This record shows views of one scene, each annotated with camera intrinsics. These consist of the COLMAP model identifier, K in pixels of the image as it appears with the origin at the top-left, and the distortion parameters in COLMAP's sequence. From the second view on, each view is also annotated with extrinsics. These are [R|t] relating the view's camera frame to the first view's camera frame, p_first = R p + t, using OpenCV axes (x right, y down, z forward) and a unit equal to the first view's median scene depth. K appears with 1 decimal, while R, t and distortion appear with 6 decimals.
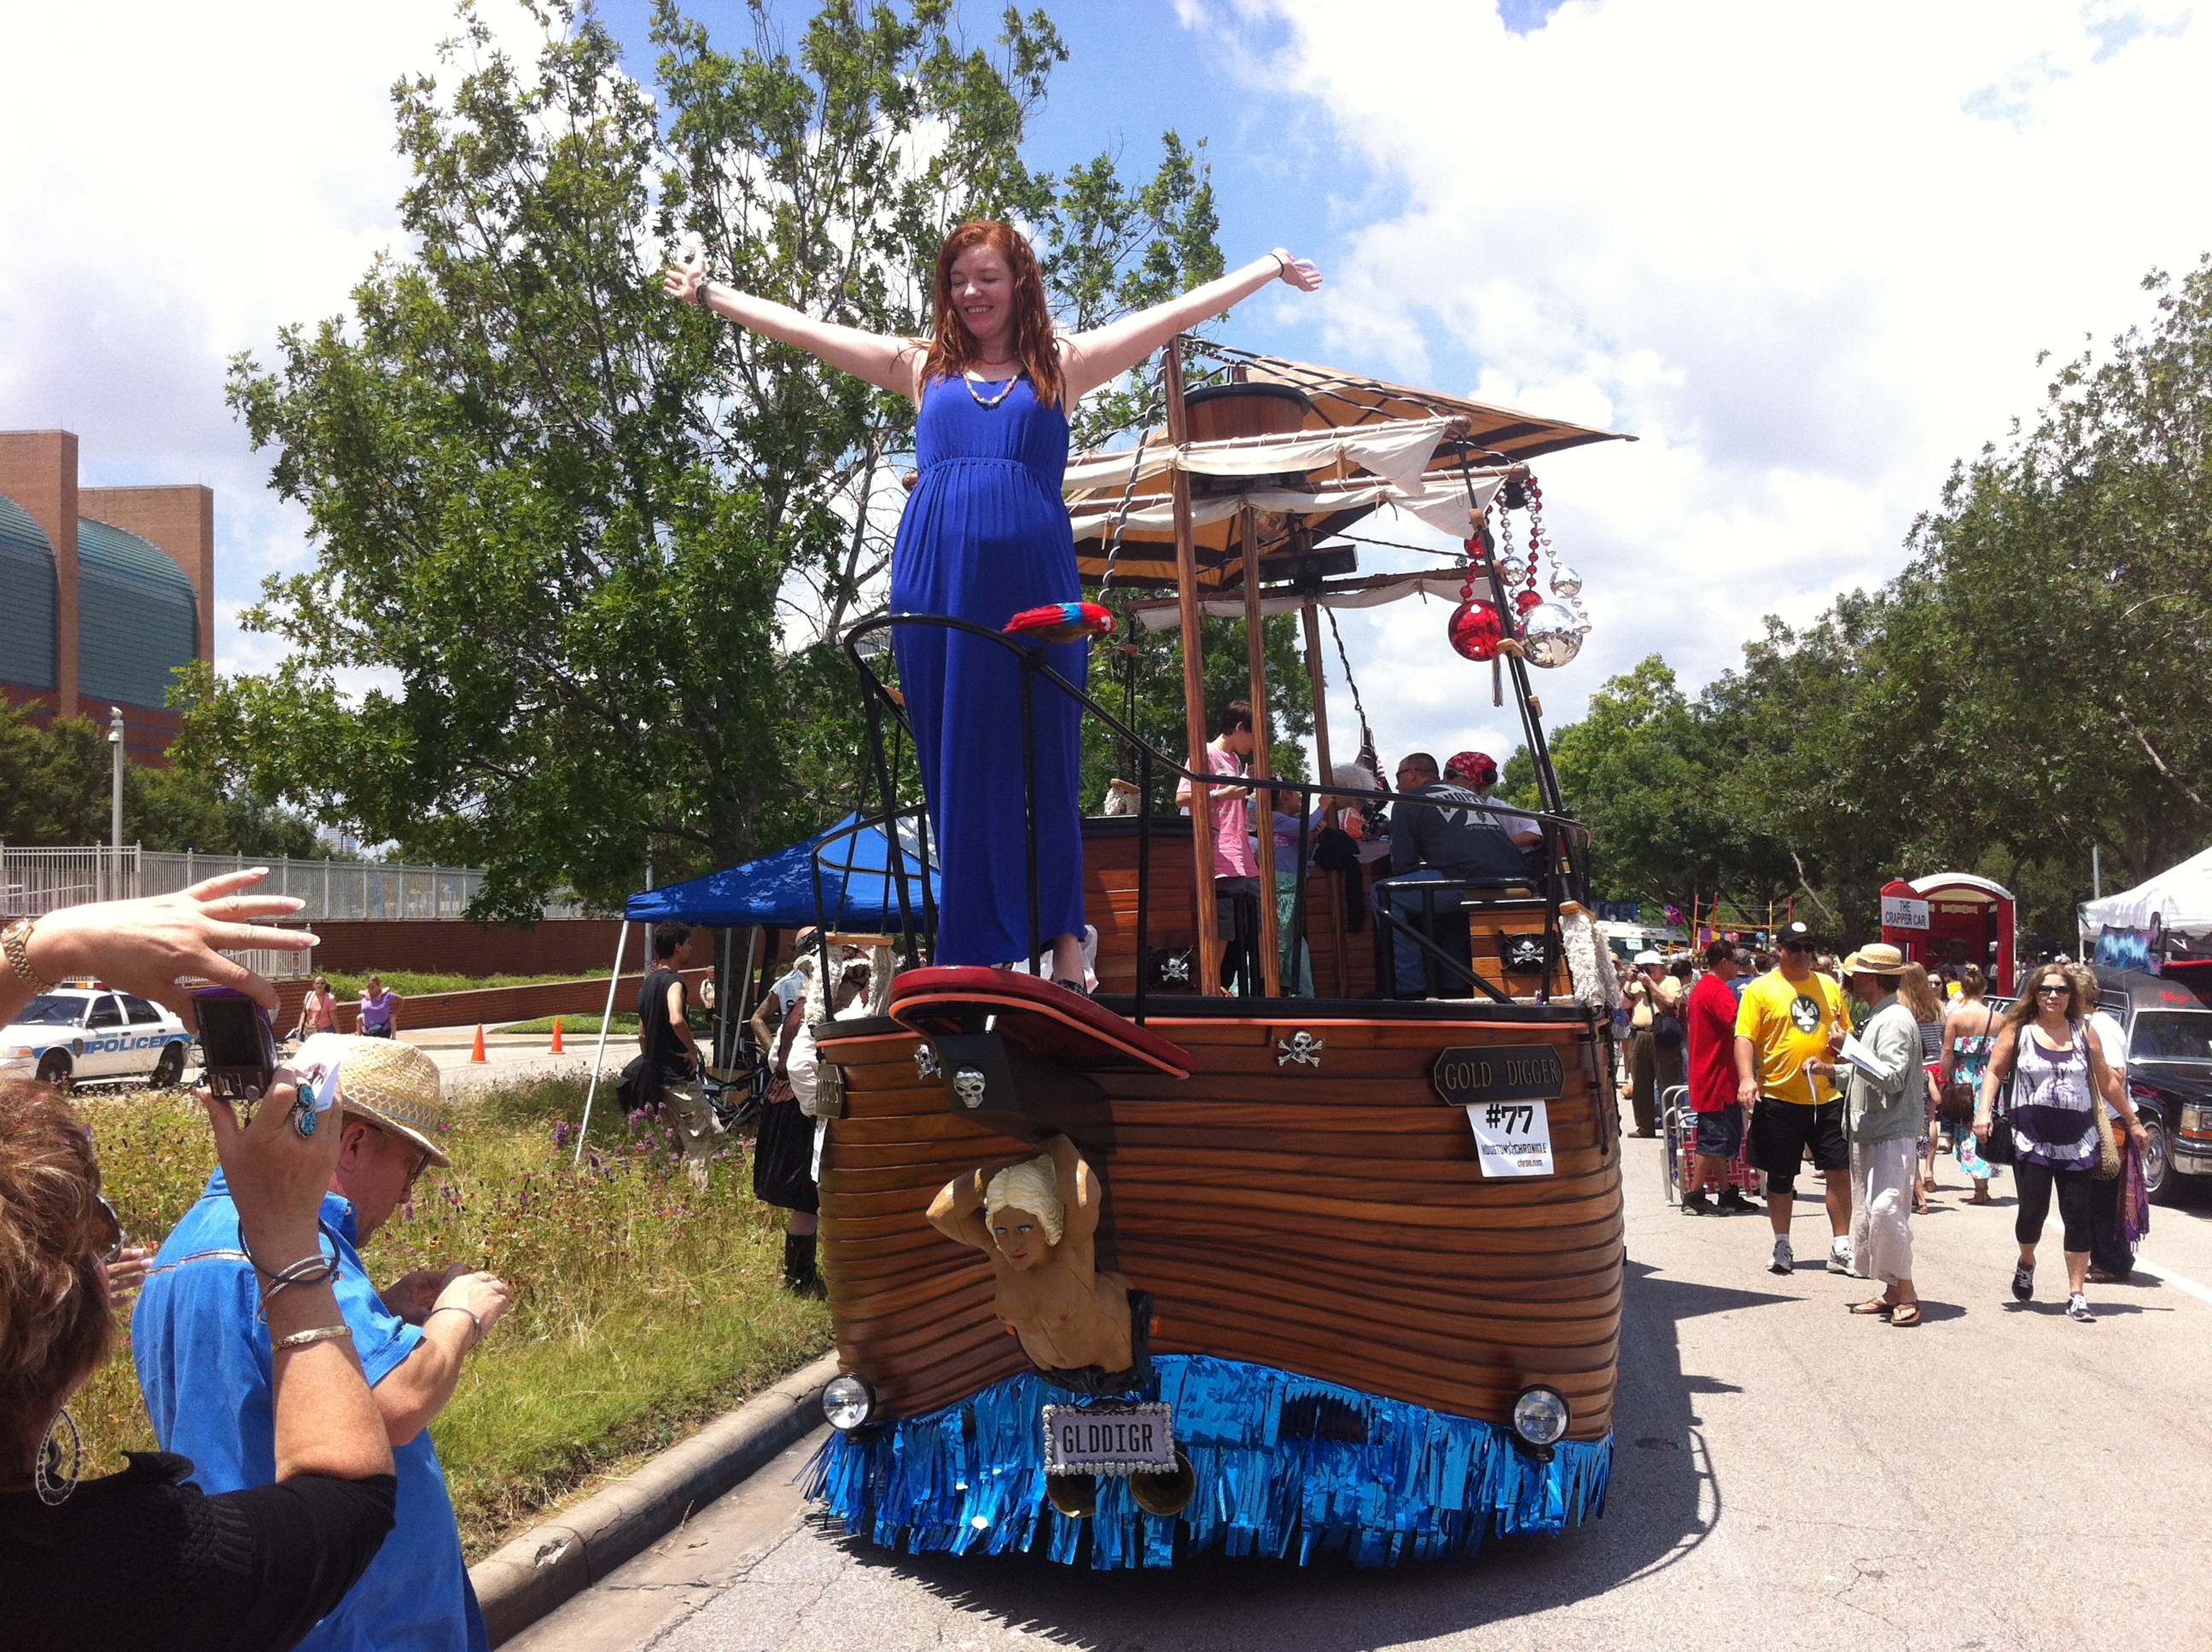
lens RADIAL K [[2122.8, 0, 1106.0], [0, 2122.8, 826.0], [0, 0, 1]] dist [0.232530, -0.921719]
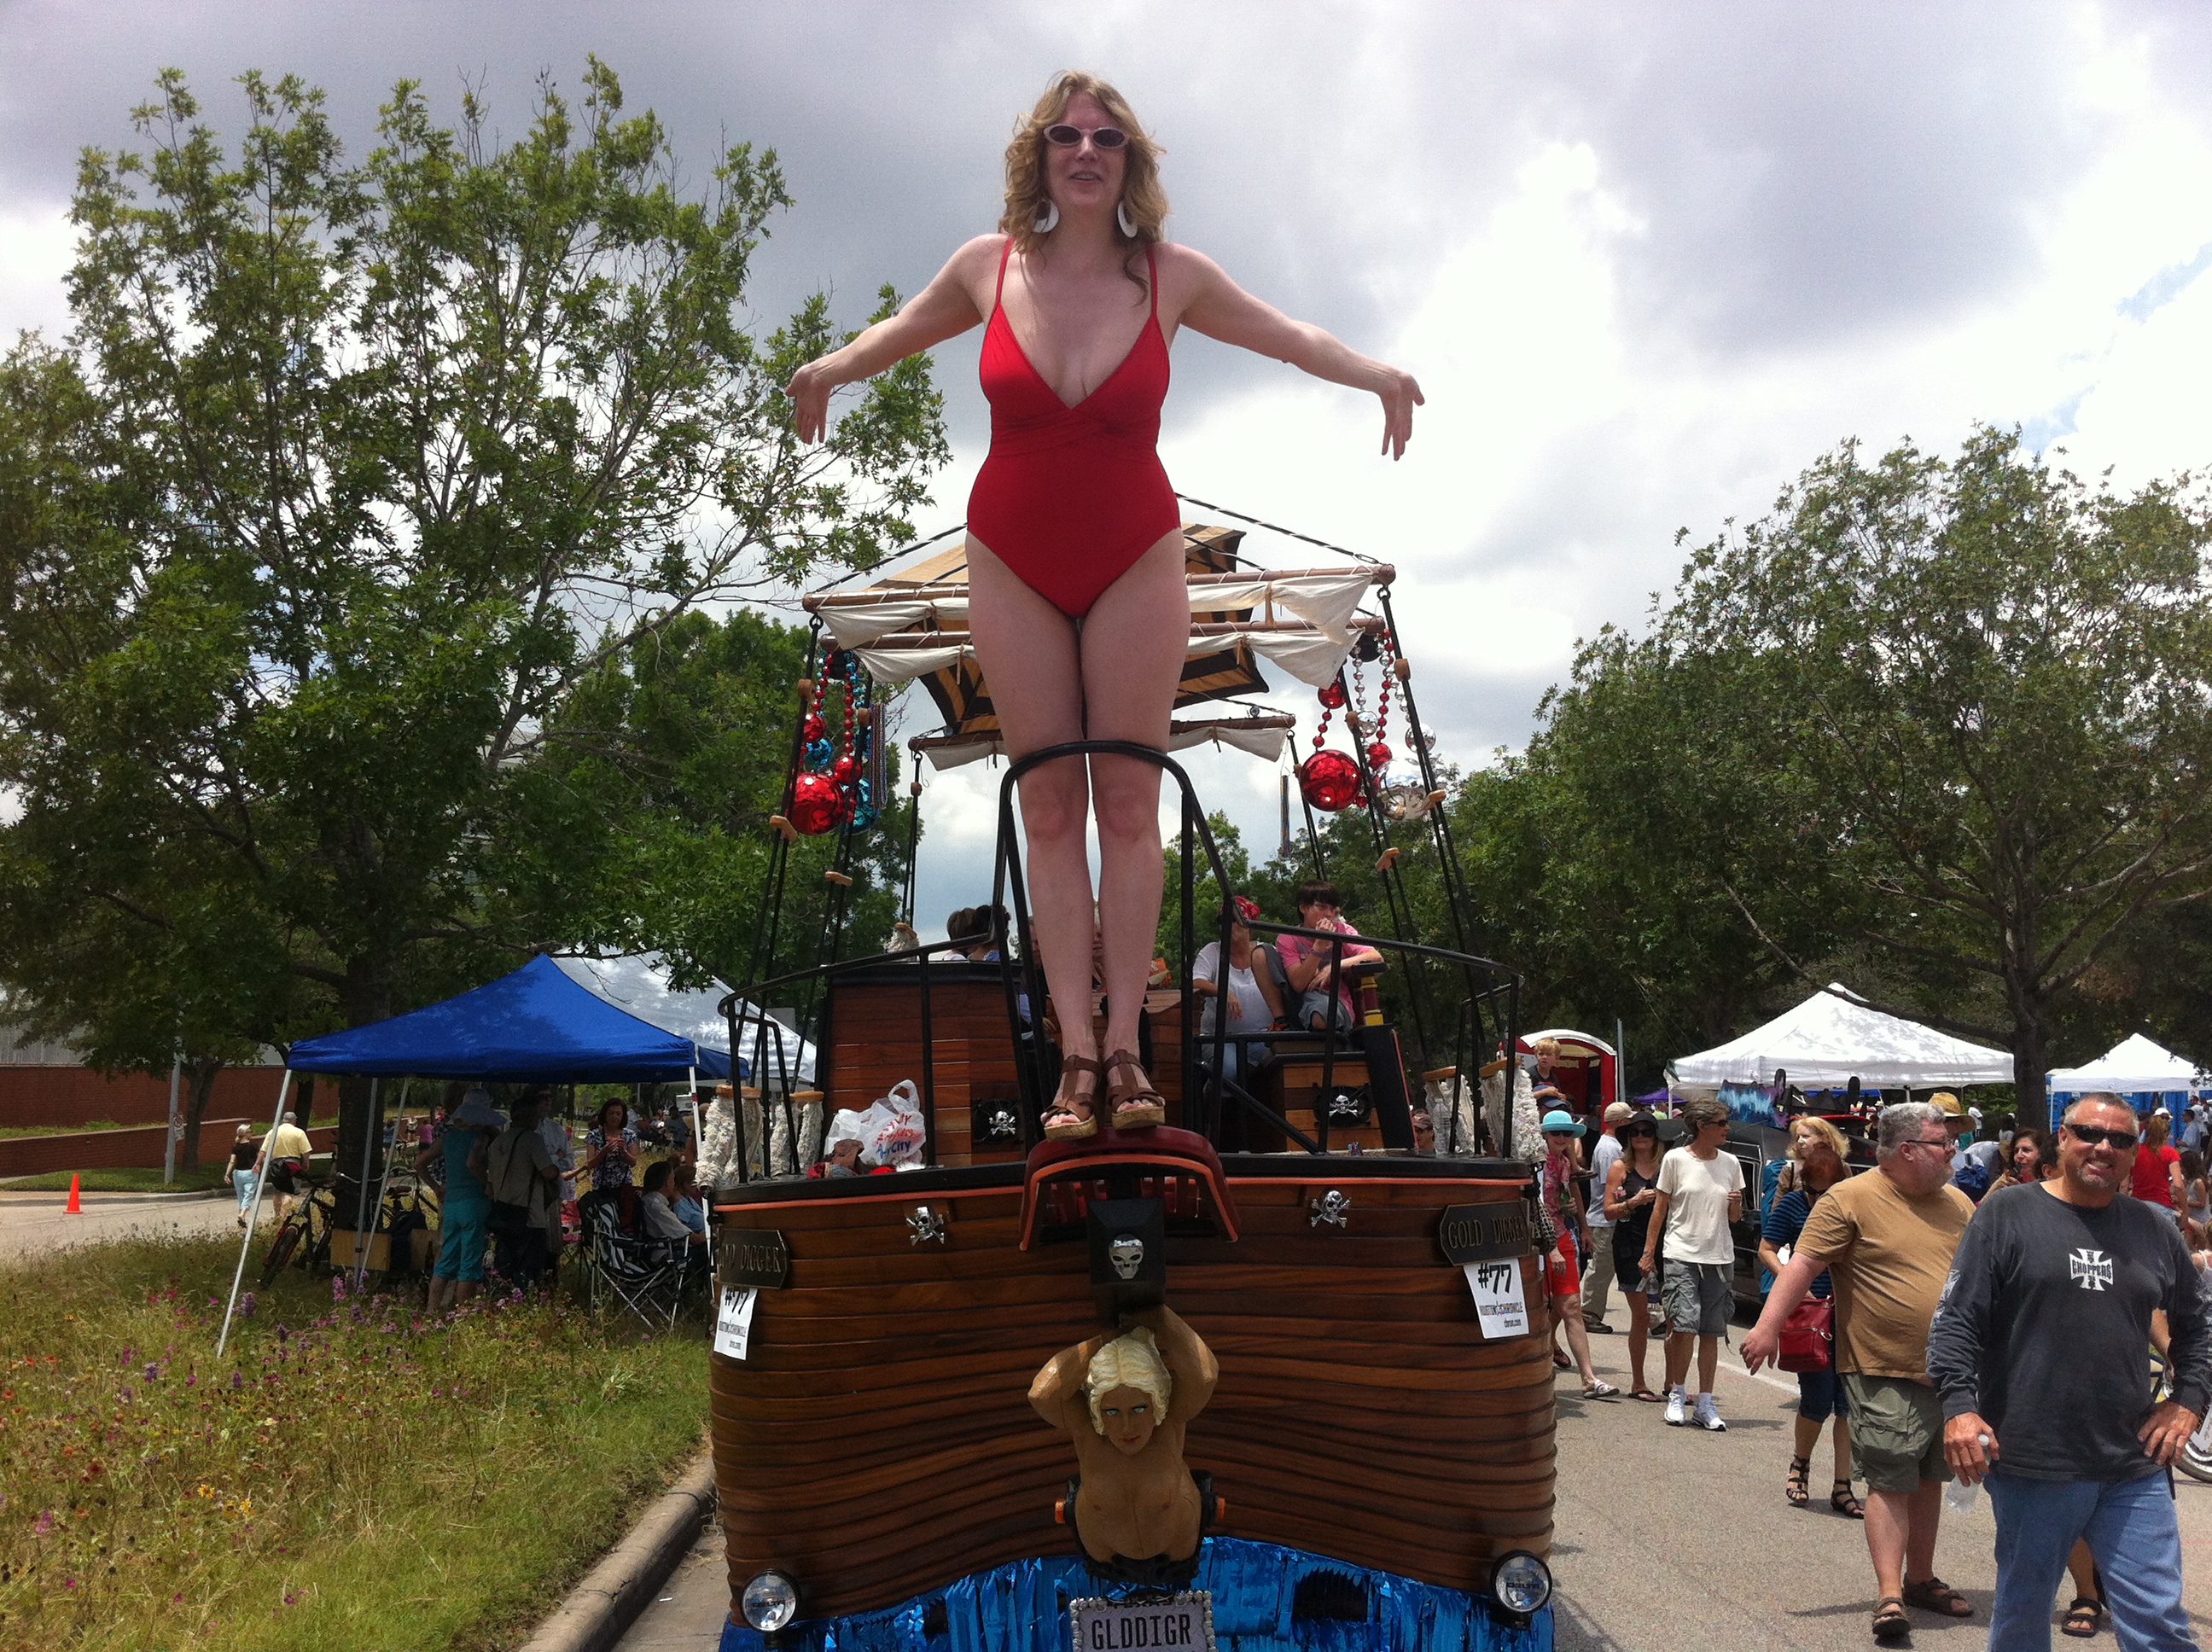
lens RADIAL K [[2160.5, 0, 1106.0], [0, 2160.5, 826.0], [0, 0, 1]] dist [0.008323, 0.002434]
pose [[0.980773, 0.026719, 0.193312, -0.125437], [-0.013292, 0.997429, -0.070424, 0.001936], [-0.194697, 0.066501, 0.978607, 0.039003]]
